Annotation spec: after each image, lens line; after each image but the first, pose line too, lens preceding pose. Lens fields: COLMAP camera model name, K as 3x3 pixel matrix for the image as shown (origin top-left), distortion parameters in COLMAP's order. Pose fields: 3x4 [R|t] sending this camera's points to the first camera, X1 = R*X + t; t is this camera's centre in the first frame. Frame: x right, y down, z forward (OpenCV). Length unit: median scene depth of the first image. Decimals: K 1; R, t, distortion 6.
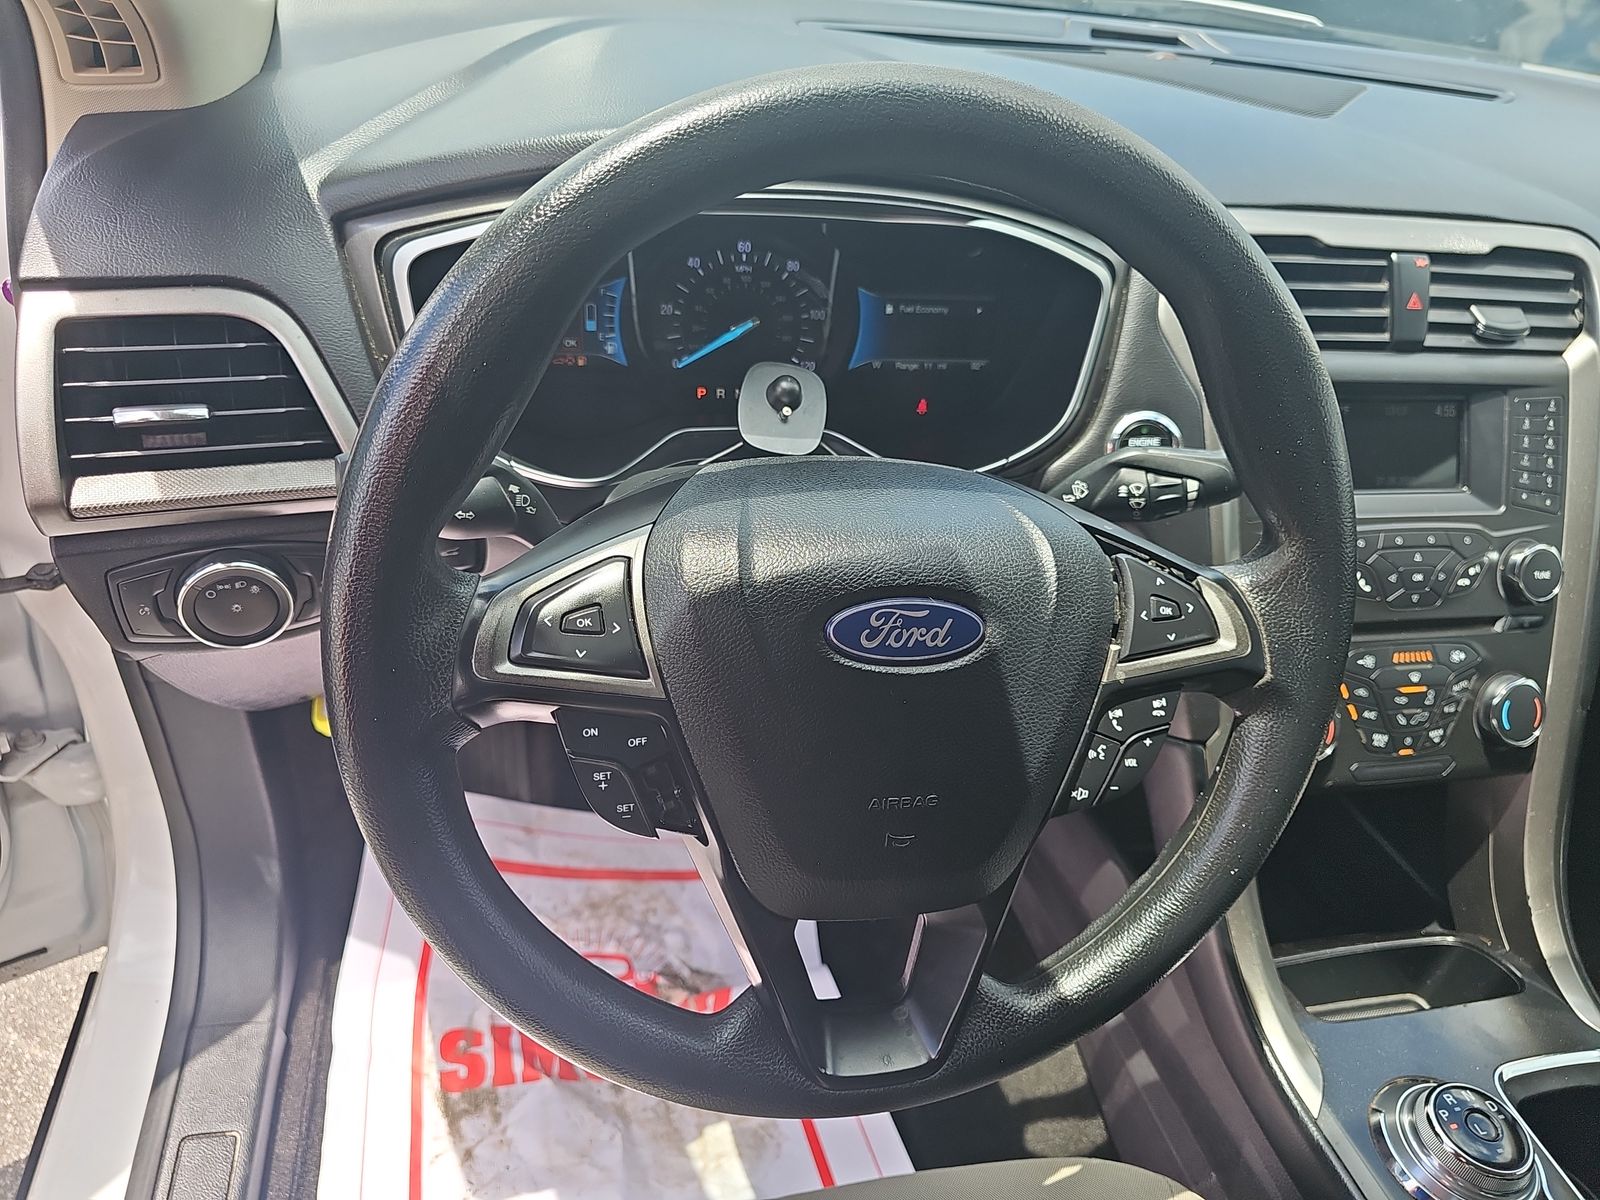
lens RADIAL K [[1066.0, 0, 800.0], [0, 1066.0, 600.0], [0, 0, 1]] dist [0.034038, -0.022996]
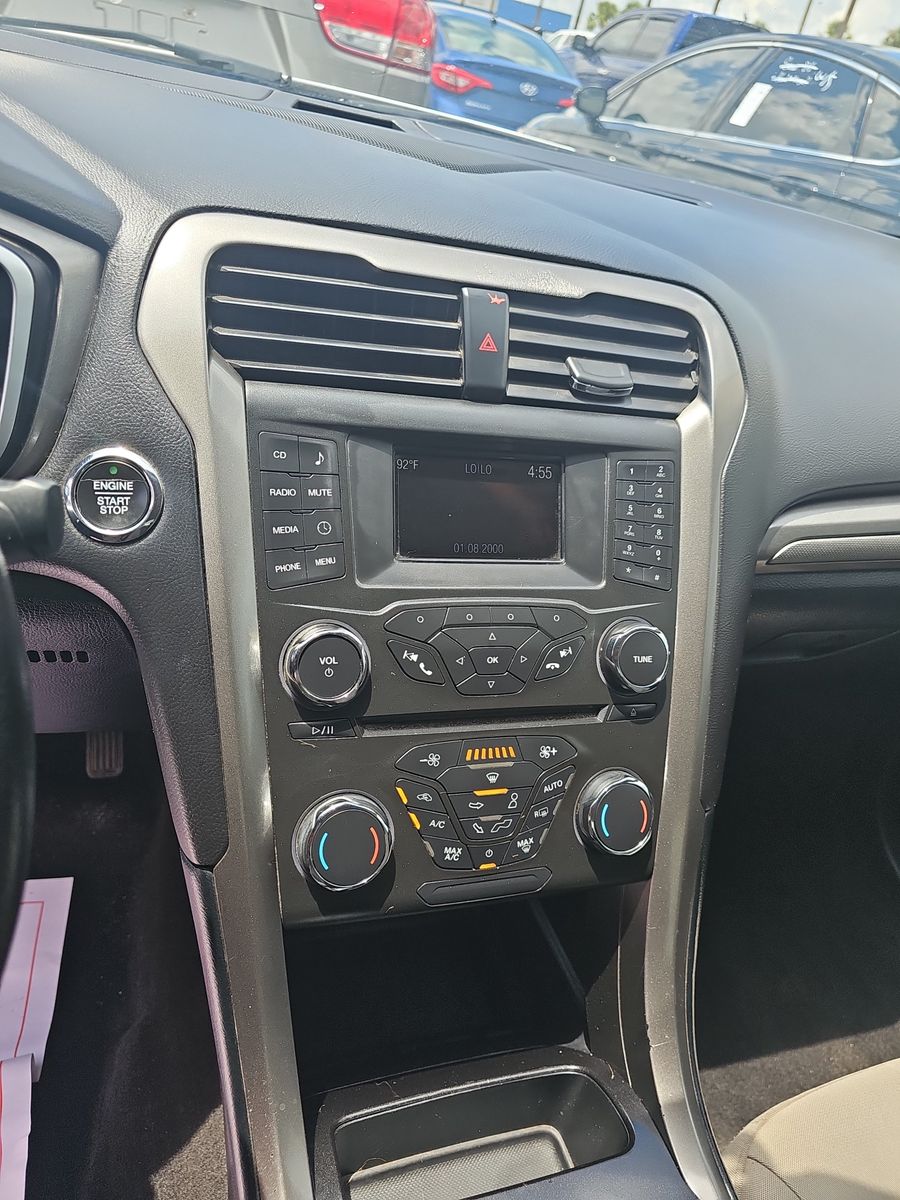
lens RADIAL K [[799.5, 0, 450.0], [0, 799.5, 600.0], [0, 0, 1]] dist [0.034038, -0.022996]
pose [[0.995270, 0.021705, 0.094694, 0.466616], [-0.015763, 0.997886, -0.063053, -0.027521], [-0.095862, 0.061262, 0.993508, 0.358468]]
